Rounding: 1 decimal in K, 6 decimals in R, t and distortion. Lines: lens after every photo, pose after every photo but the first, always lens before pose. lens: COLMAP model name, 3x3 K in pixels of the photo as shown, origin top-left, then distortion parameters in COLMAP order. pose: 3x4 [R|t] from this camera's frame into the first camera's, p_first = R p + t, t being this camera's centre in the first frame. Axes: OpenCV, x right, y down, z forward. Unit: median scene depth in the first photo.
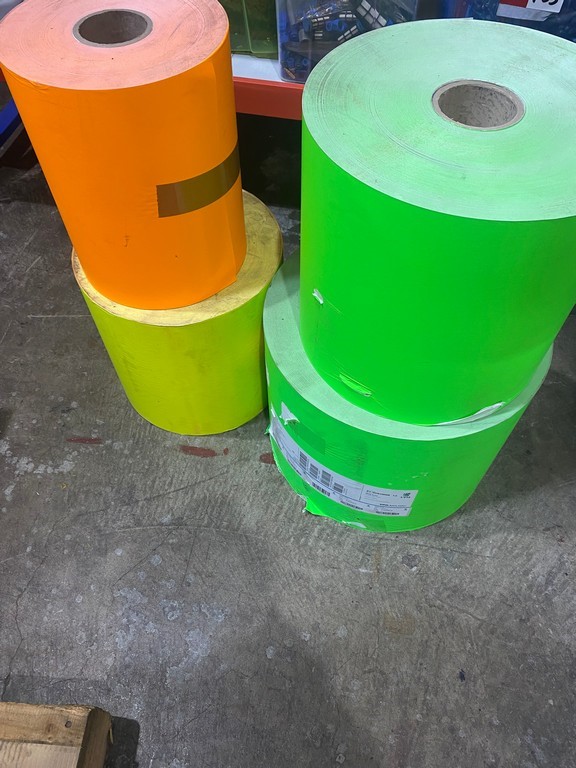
lens RADIAL K [[587.2, 0, 288.0], [0, 587.2, 384.0], [0, 0, 1]] dist [0.018094, -0.007146]
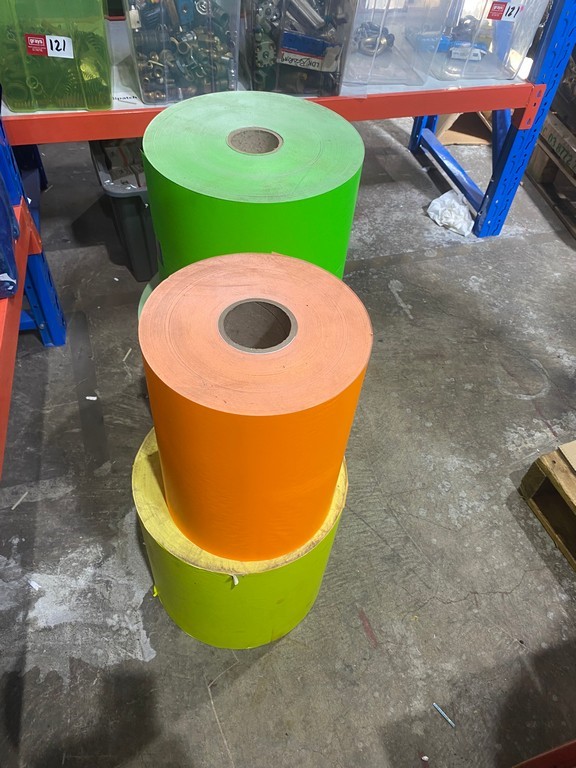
lens RADIAL K [[583.8, 0, 288.0], [0, 583.8, 384.0], [0, 0, 1]] dist [0.004218, 0.001897]
pose [[-0.407759, -0.711561, 0.572201, -0.620894], [0.723234, 0.130841, 0.678095, -0.794823], [-0.557373, 0.690335, 0.461274, 0.379243]]
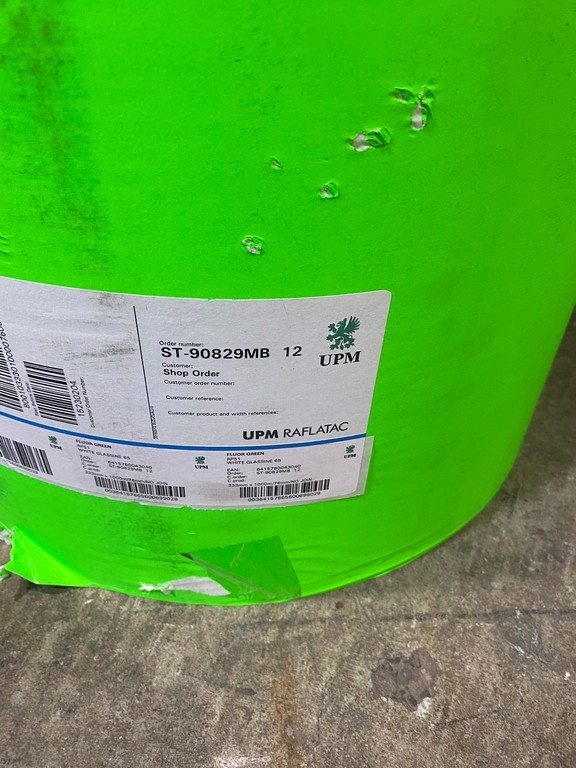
lens RADIAL K [[611.9, 0, 288.0], [0, 611.9, 384.0], [0, 0, 1]] dist [0.000419, 0.001055]
pose [[0.974663, -0.128643, 0.182982, 0.119845], [0.171435, 0.955087, -0.241700, 0.224294], [-0.143671, 0.266946, 0.952942, 0.687252]]
